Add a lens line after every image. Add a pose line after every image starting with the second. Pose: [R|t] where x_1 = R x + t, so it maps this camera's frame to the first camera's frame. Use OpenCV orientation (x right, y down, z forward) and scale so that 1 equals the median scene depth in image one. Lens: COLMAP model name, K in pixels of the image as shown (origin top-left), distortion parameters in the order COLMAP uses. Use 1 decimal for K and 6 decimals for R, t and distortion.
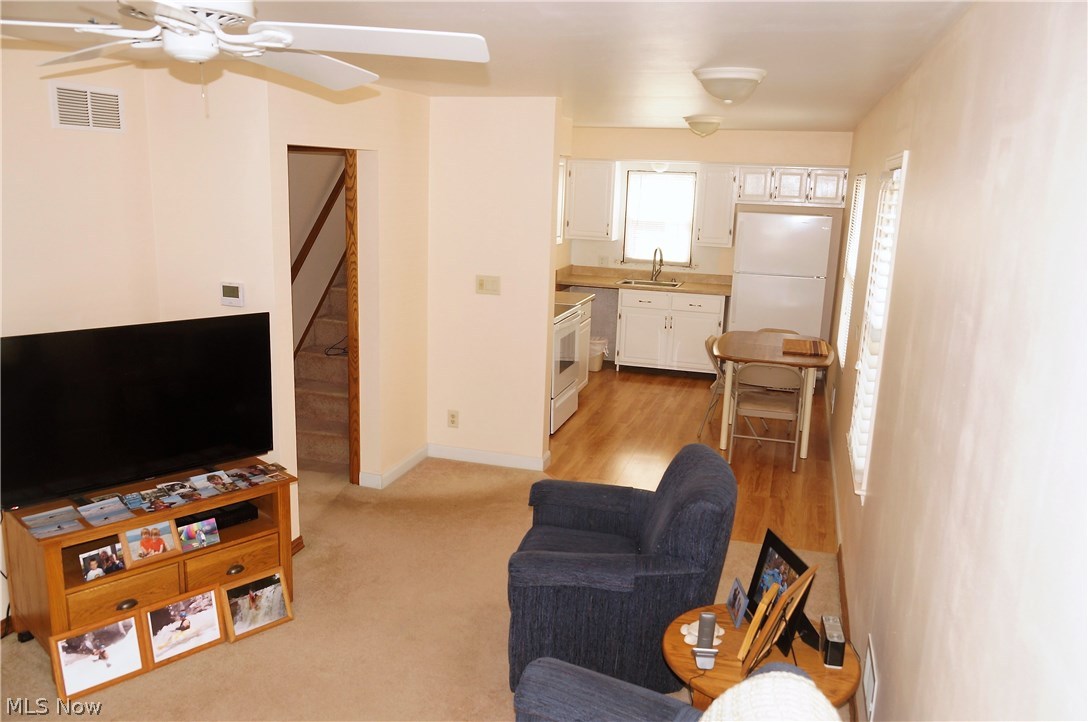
lens RADIAL K [[830.1, 0, 544.0], [0, 830.1, 361.0], [0, 0, 1]] dist [-0.028203, 0.007161]
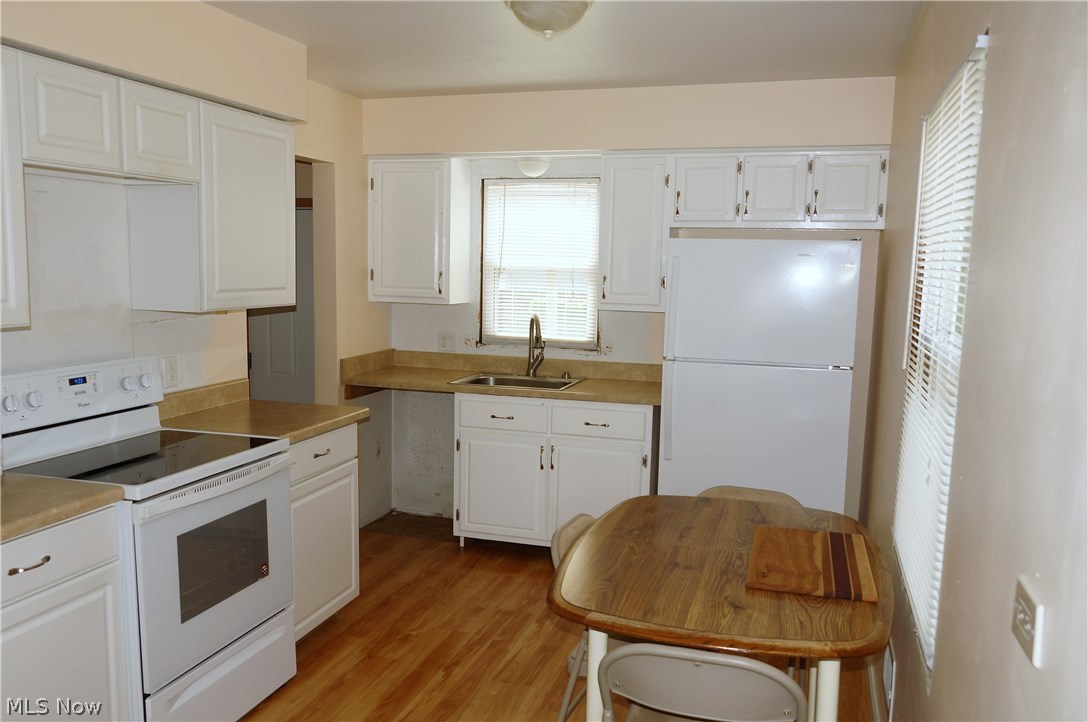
lens RADIAL K [[830.1, 0, 544.0], [0, 830.1, 361.0], [0, 0, 1]] dist [-0.028203, 0.007161]
pose [[0.999706, -0.011349, -0.021447, 0.155593], [0.009020, 0.994350, -0.105763, -0.050313], [0.022526, 0.105538, 0.994160, 0.470557]]
